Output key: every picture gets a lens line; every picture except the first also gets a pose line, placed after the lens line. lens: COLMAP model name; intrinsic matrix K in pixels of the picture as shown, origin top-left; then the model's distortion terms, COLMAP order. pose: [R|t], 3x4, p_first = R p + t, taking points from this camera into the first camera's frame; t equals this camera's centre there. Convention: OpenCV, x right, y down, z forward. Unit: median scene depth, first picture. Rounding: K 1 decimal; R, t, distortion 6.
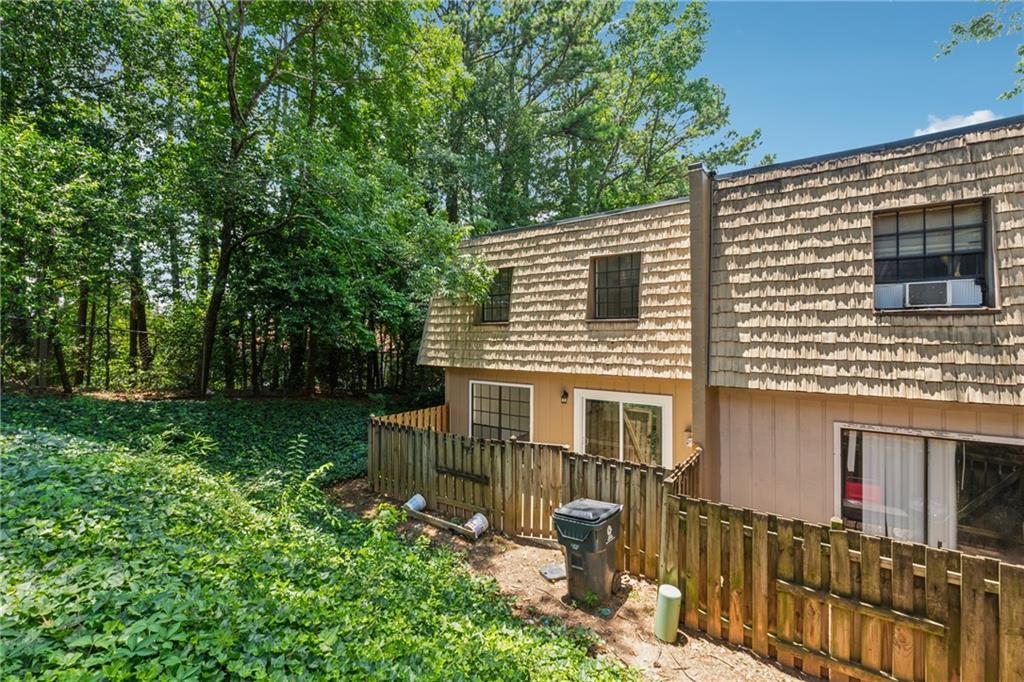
lens RADIAL K [[437.4, 0, 511.8], [0, 437.4, 333.0], [0, 0, 1]] dist [-0.003906, -0.000038]
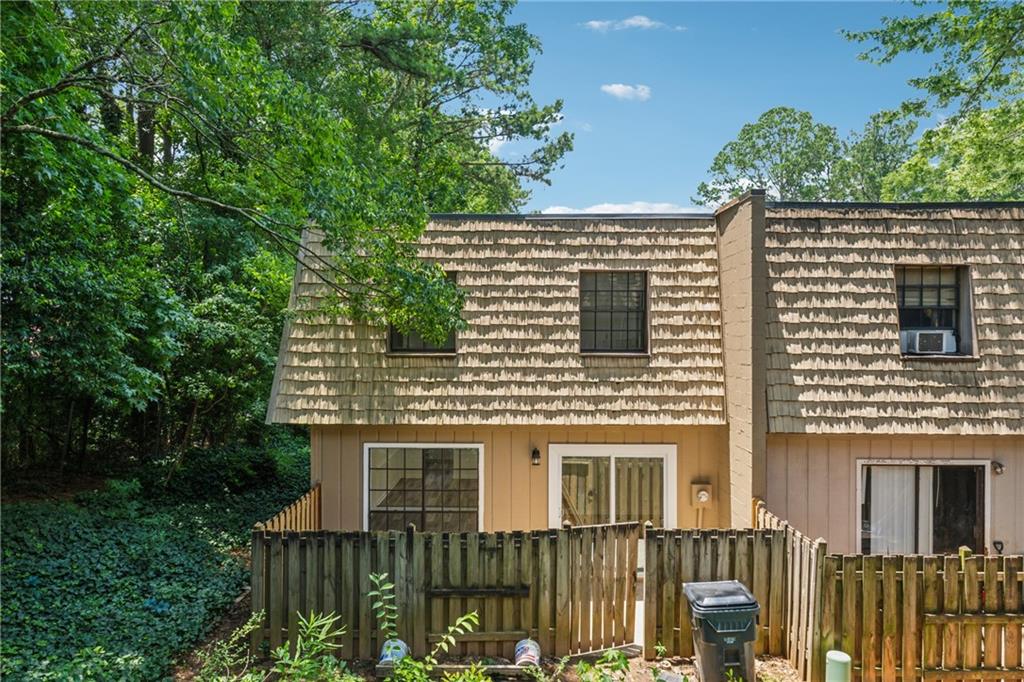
lens RADIAL K [[653.5, 0, 510.8], [0, 653.5, 345.8], [0, 0, 1]] dist [0.005054, -0.000992]
pose [[0.807241, 0.000341, 0.590222, -0.789903], [-0.009235, 0.999885, 0.012052, -0.073791], [-0.590150, -0.015180, 0.807151, 0.204875]]
